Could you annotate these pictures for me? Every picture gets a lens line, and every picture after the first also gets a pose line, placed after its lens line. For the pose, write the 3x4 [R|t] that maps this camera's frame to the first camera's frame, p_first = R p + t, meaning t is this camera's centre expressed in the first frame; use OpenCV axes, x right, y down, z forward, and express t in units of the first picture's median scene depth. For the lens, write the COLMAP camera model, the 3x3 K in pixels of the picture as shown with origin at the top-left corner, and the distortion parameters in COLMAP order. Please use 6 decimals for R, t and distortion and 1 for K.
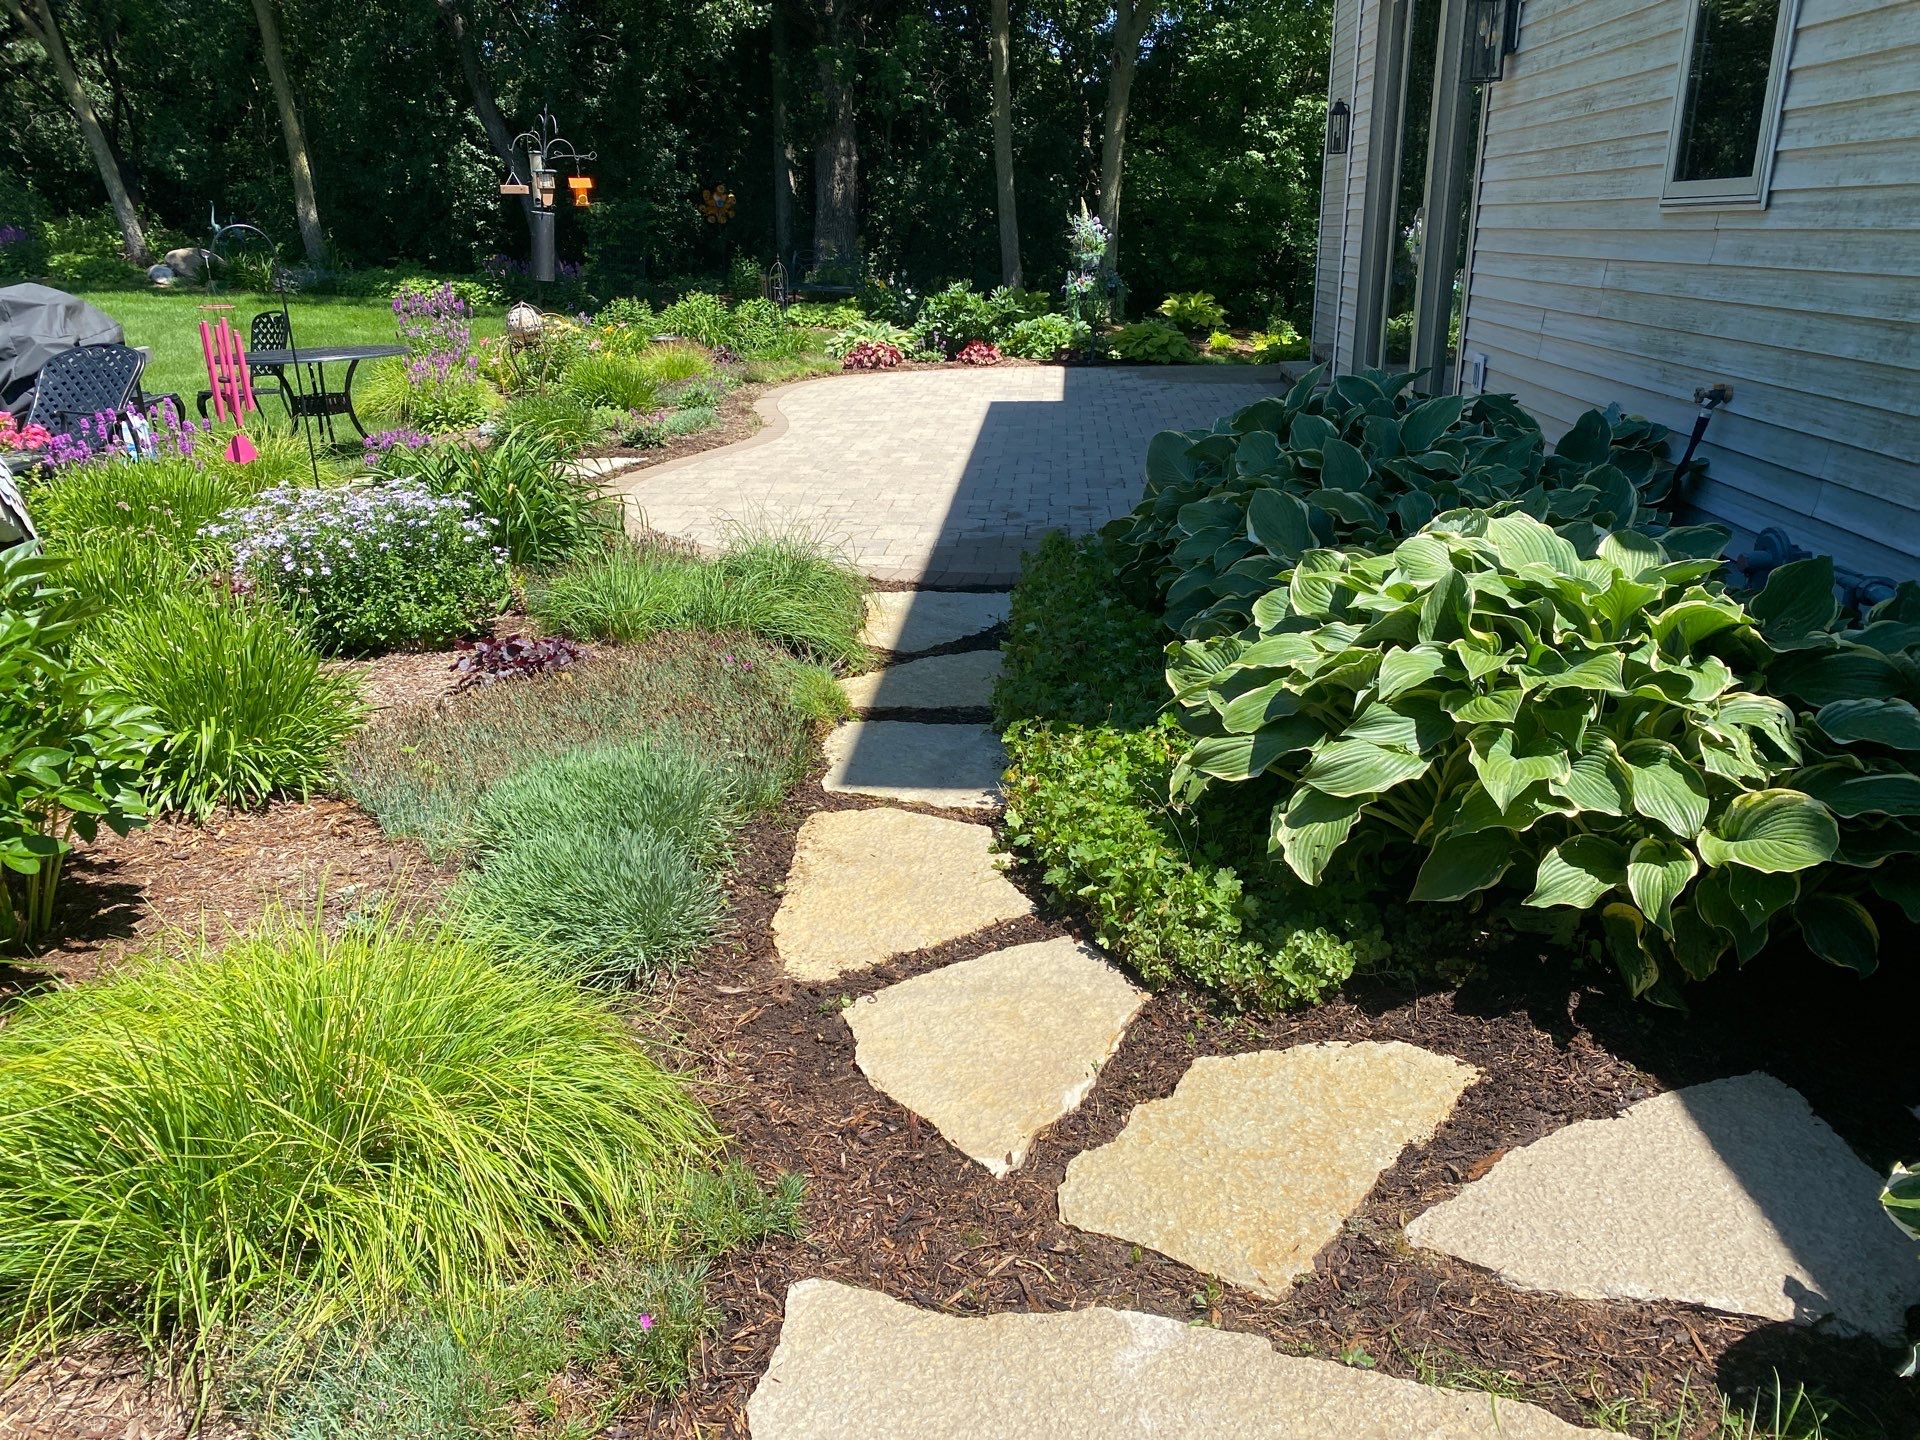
lens RADIAL K [[1467.2, 0, 944.4], [0, 1467.2, 742.9], [0, 0, 1]] dist [0.040335, -0.045753]
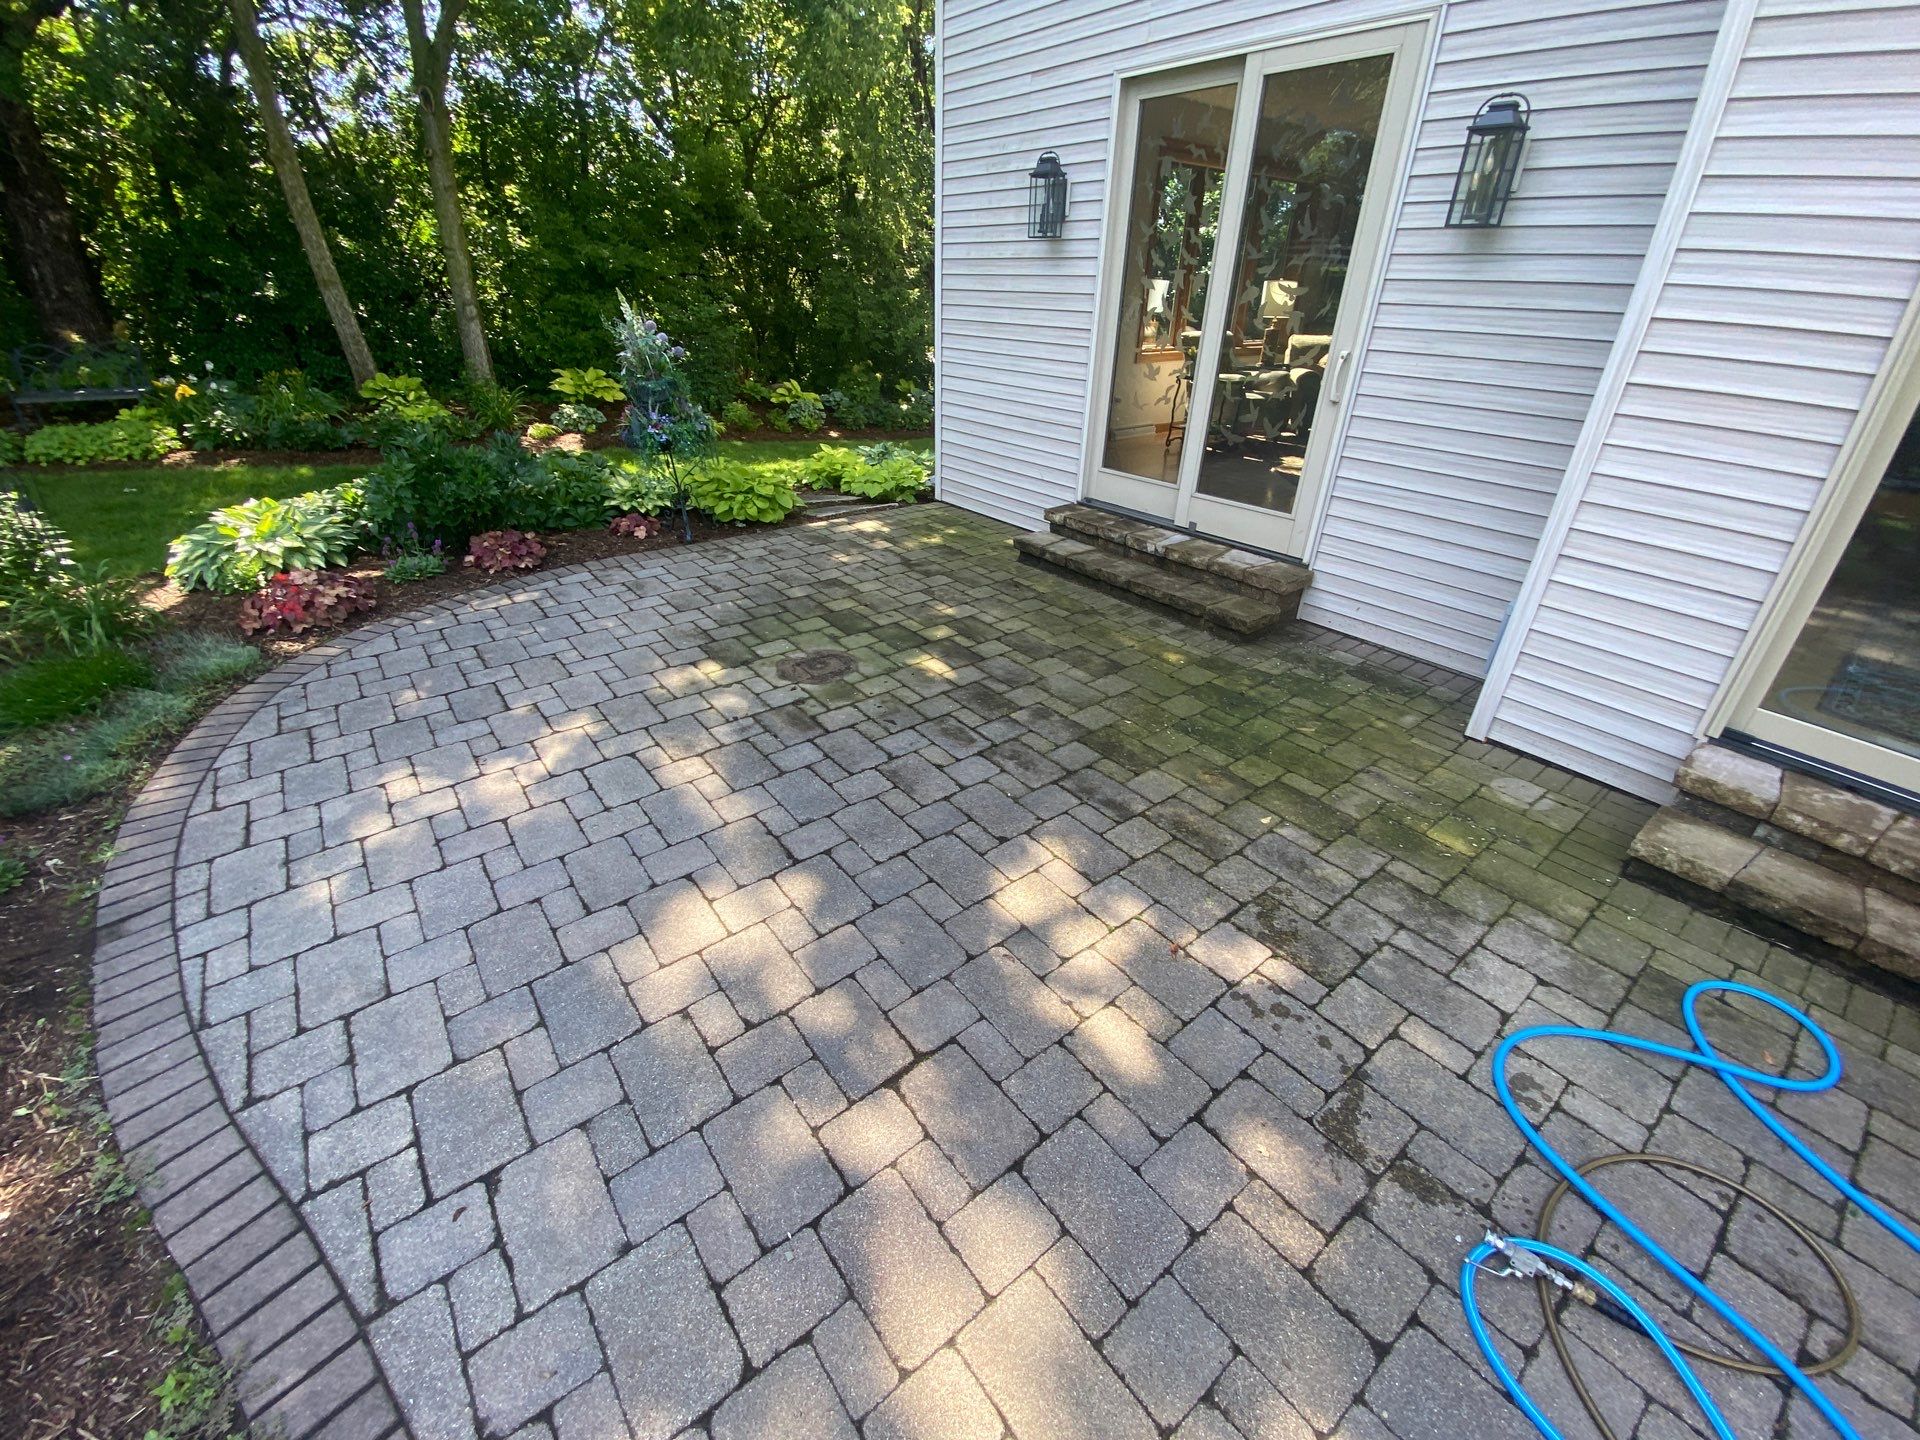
lens RADIAL K [[769.3, 0, 958.1], [0, 769.3, 719.7], [0, 0, 1]] dist [0.017978, -0.017790]
pose [[0.738261, -0.317026, 0.595370, -0.218949], [0.204200, 0.946289, 0.250678, -0.966934], [-0.642864, -0.063491, 0.763345, 2.497847]]
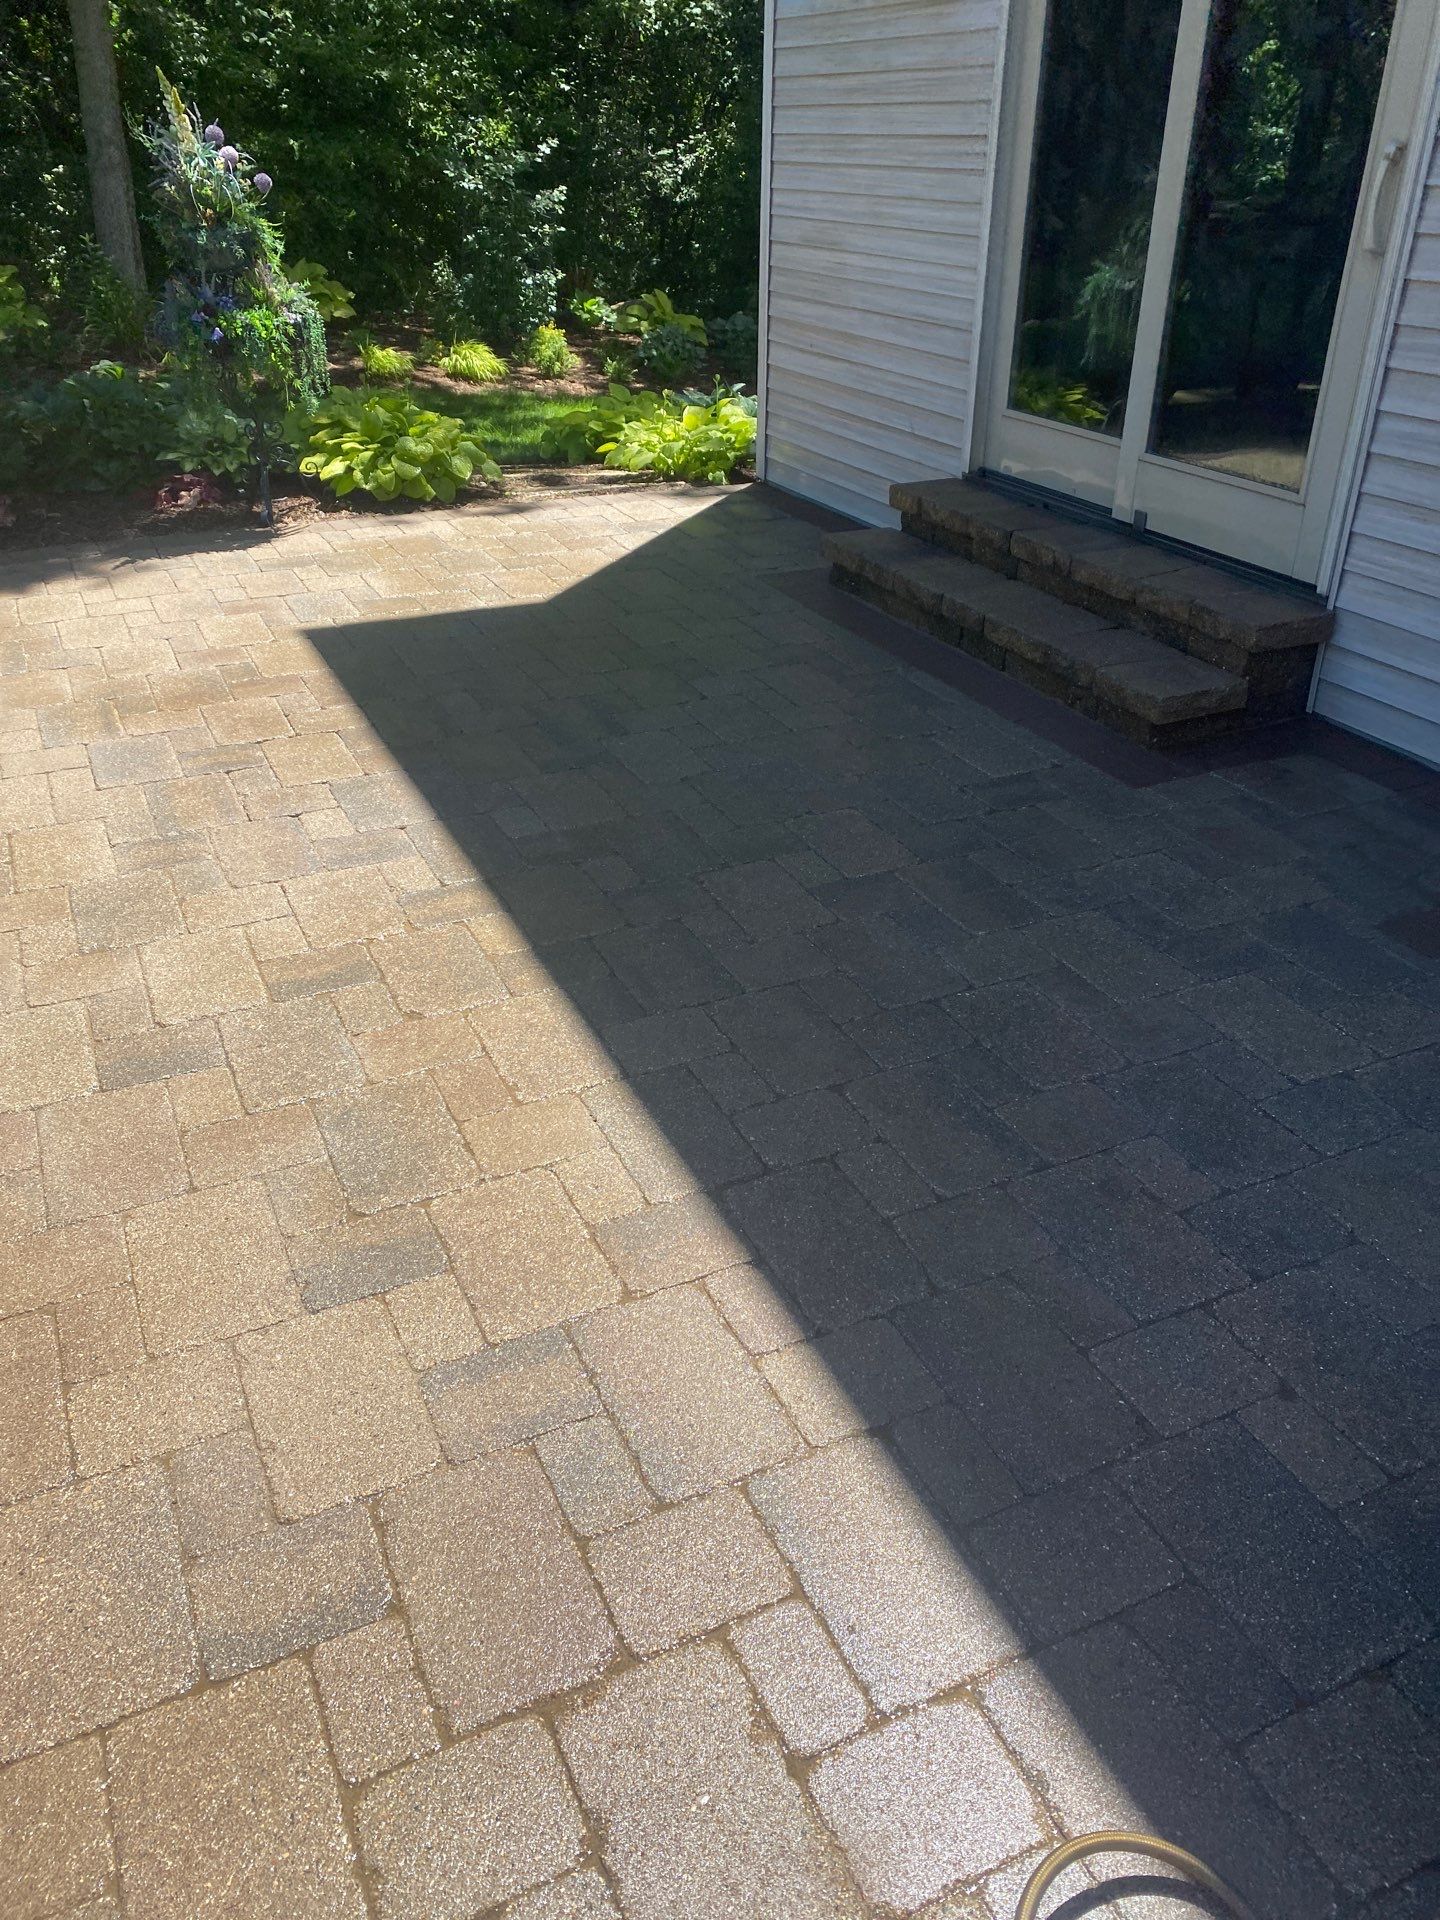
lens RADIAL K [[1467.2, 0, 736.5], [0, 1467.2, 919.6], [0, 0, 1]] dist [0.040335, -0.045753]
pose [[0.866945, -0.221338, 0.446559, 0.029243], [0.150449, 0.970403, 0.188901, -0.831358], [-0.475154, -0.096583, 0.874586, 2.310427]]
